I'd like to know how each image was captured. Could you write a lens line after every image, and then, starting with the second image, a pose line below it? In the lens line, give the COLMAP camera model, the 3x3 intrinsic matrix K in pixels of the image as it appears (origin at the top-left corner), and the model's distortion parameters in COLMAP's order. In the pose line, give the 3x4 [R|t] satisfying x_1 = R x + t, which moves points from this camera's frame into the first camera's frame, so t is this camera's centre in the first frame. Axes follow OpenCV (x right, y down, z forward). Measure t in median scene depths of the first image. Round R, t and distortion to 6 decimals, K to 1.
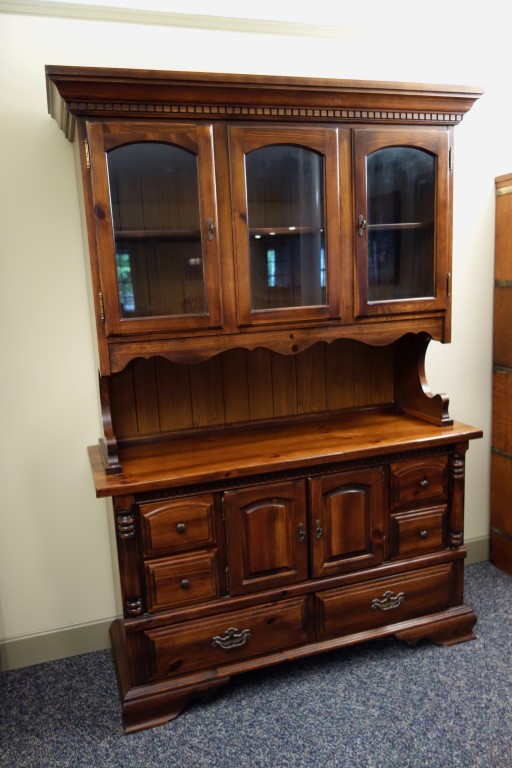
lens RADIAL K [[603.0, 0, 254.5], [0, 603.0, 383.6], [0, 0, 1]] dist [0.007933, -0.004681]
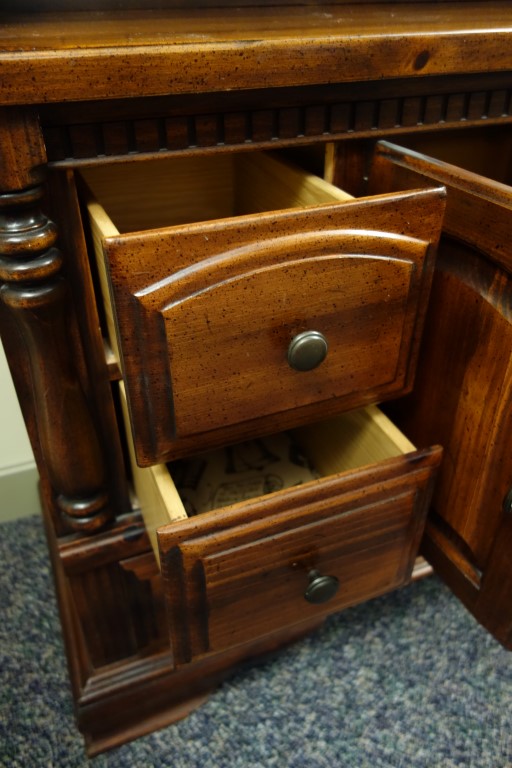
lens RADIAL K [[598.3, 0, 256.0], [0, 598.3, 384.0], [0, 0, 1]] dist [0.007905, -0.004180]
pose [[0.996640, -0.005705, 0.081709, -0.127657], [-0.027257, 0.917616, 0.396531, 0.169886], [-0.077240, -0.397426, 0.914378, 0.695118]]
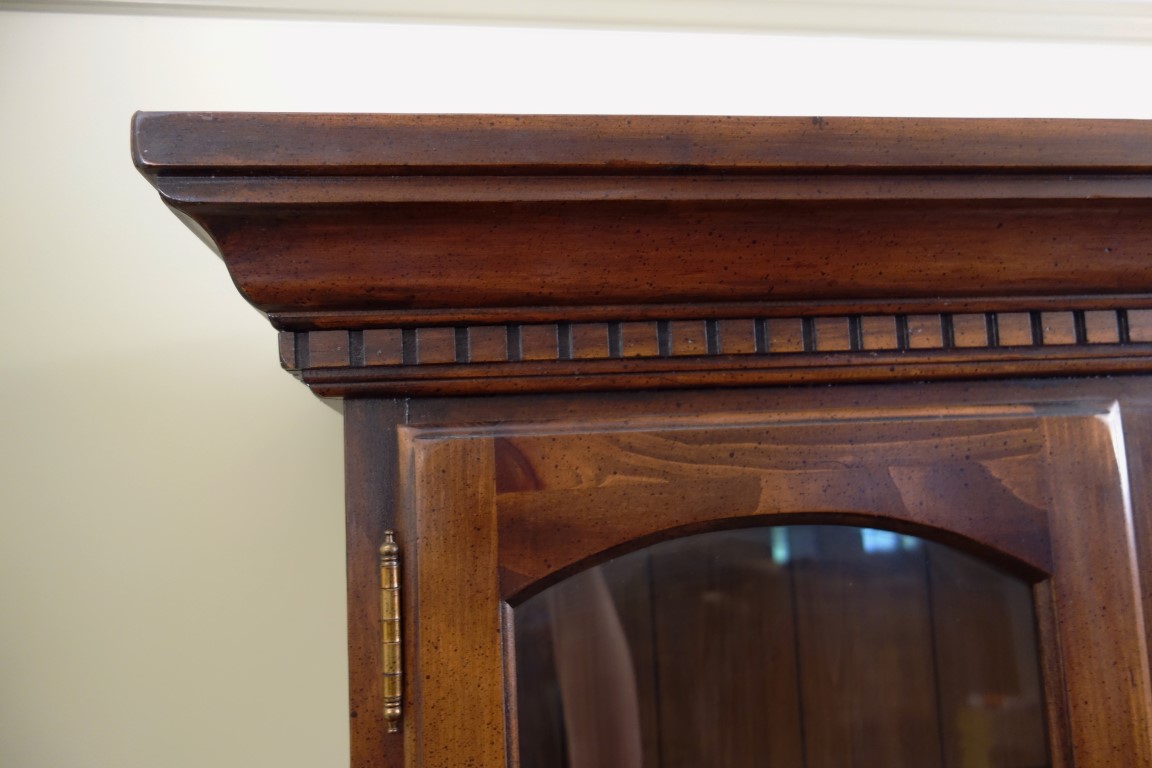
lens RADIAL K [[911.3, 0, 577.8], [0, 911.3, 390.8], [0, 0, 1]] dist [0.010420, -0.005171]
pose [[0.983915, -0.014955, -0.178011, -0.160232], [-0.035247, 0.960647, -0.275525, -0.322986], [0.175126, 0.277368, 0.944668, 0.661082]]
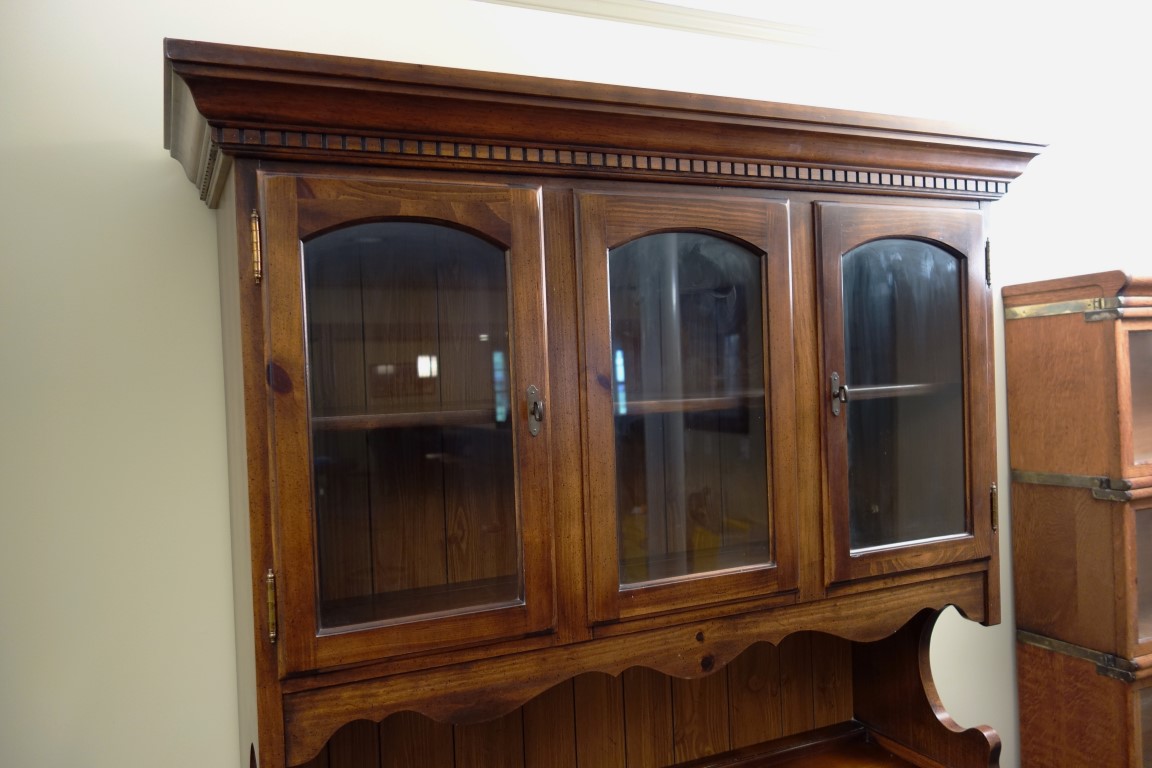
lens RADIAL K [[904.6, 0, 575.5], [0, 904.6, 386.3], [0, 0, 1]] dist [0.007933, -0.004681]
pose [[0.993154, 0.009251, 0.116442, -0.111926], [0.010789, 0.985333, -0.170301, -0.150132], [-0.116309, 0.170391, 0.978488, 0.326499]]
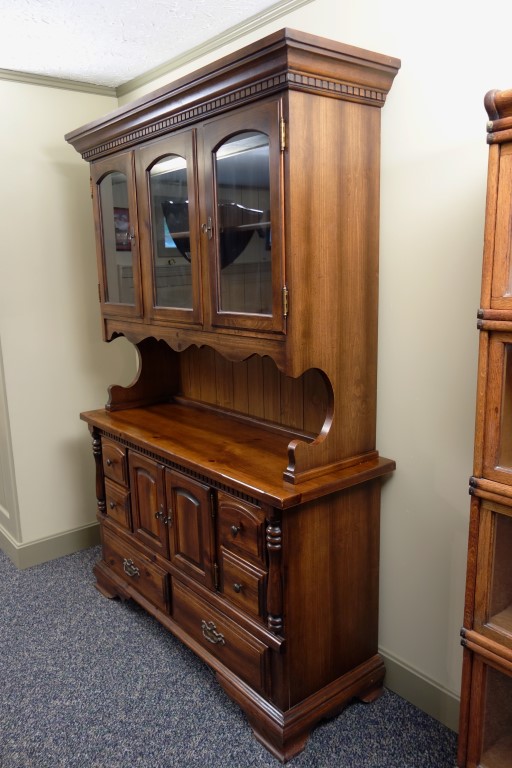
lens RADIAL K [[607.6, 0, 256.0], [0, 607.6, 384.0], [0, 0, 1]] dist [0.010420, -0.005171]
pose [[0.348123, 0.218880, -0.911538, 1.123407], [-0.169000, 0.971082, 0.168635, -0.201088], [0.922089, 0.095344, 0.375047, 0.743823]]
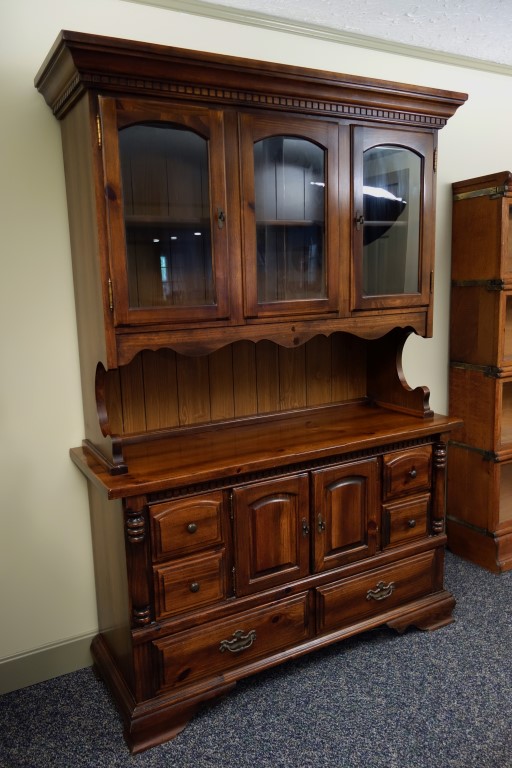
lens RADIAL K [[603.0, 0, 254.5], [0, 603.0, 383.6], [0, 0, 1]] dist [0.007933, -0.004681]
pose [[0.982597, -0.013822, 0.185233, -0.189104], [0.016975, 0.999737, -0.015443, 0.026050], [-0.184971, 0.018319, 0.982573, 0.038789]]
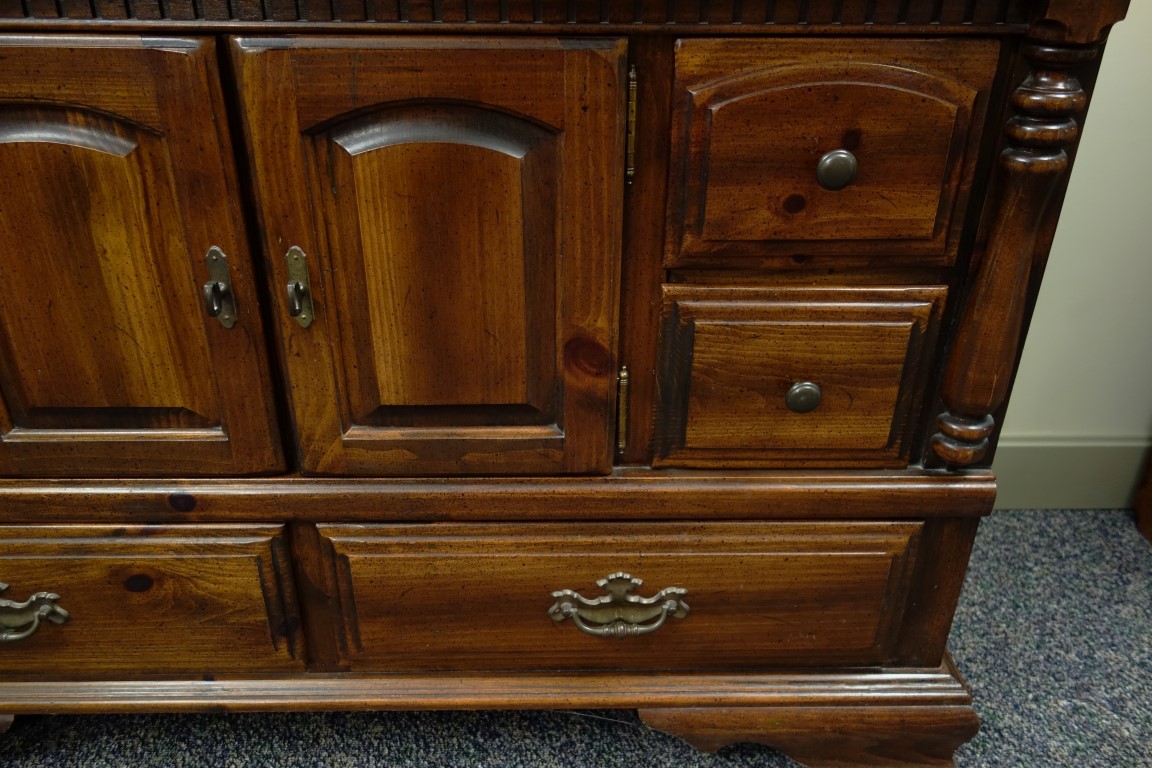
lens RADIAL K [[897.5, 0, 576.0], [0, 897.5, 384.0], [0, 0, 1]] dist [0.007905, -0.004180]
pose [[0.953517, 0.187277, -0.236078, 0.307757], [-0.108821, 0.944561, 0.309779, 0.164411], [0.281005, -0.269689, 0.921034, 0.727892]]
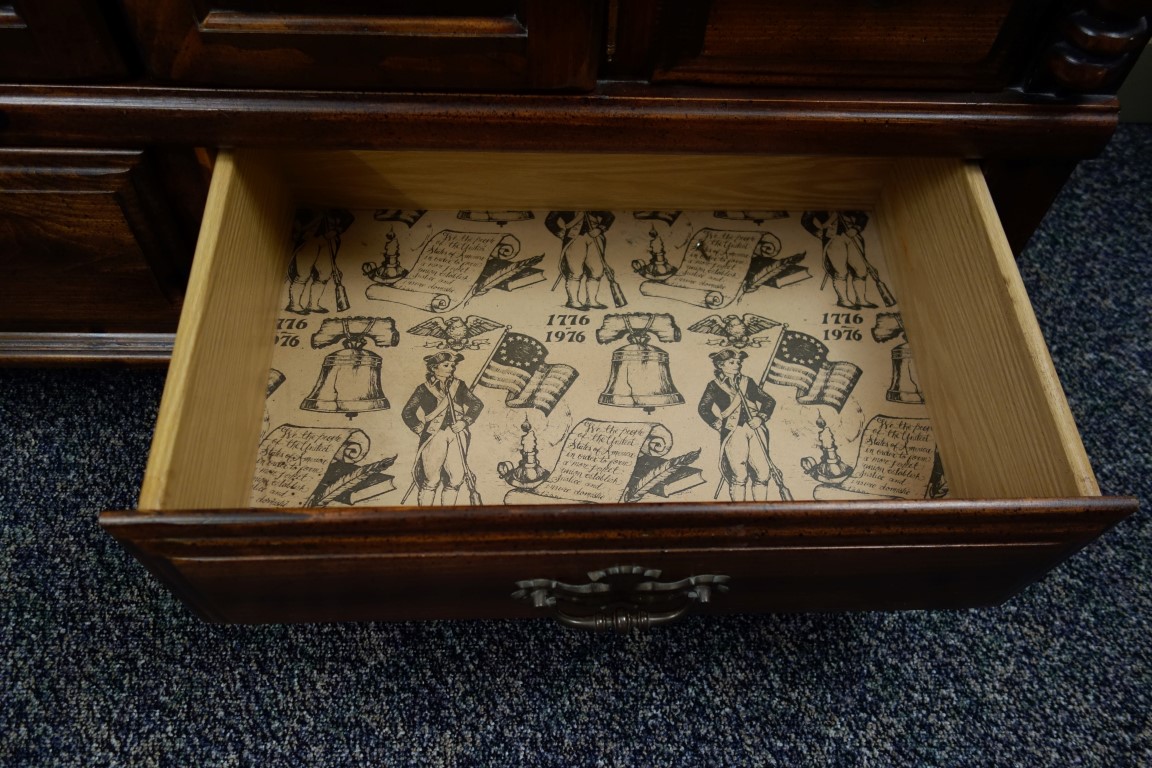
lens RADIAL K [[904.6, 0, 575.5], [0, 904.6, 386.3], [0, 0, 1]] dist [0.007933, -0.004681]
pose [[0.953168, 0.286428, -0.097113, 0.284331], [-0.140077, 0.702665, 0.697596, 0.191451], [0.268048, -0.651323, 0.709879, 0.826049]]
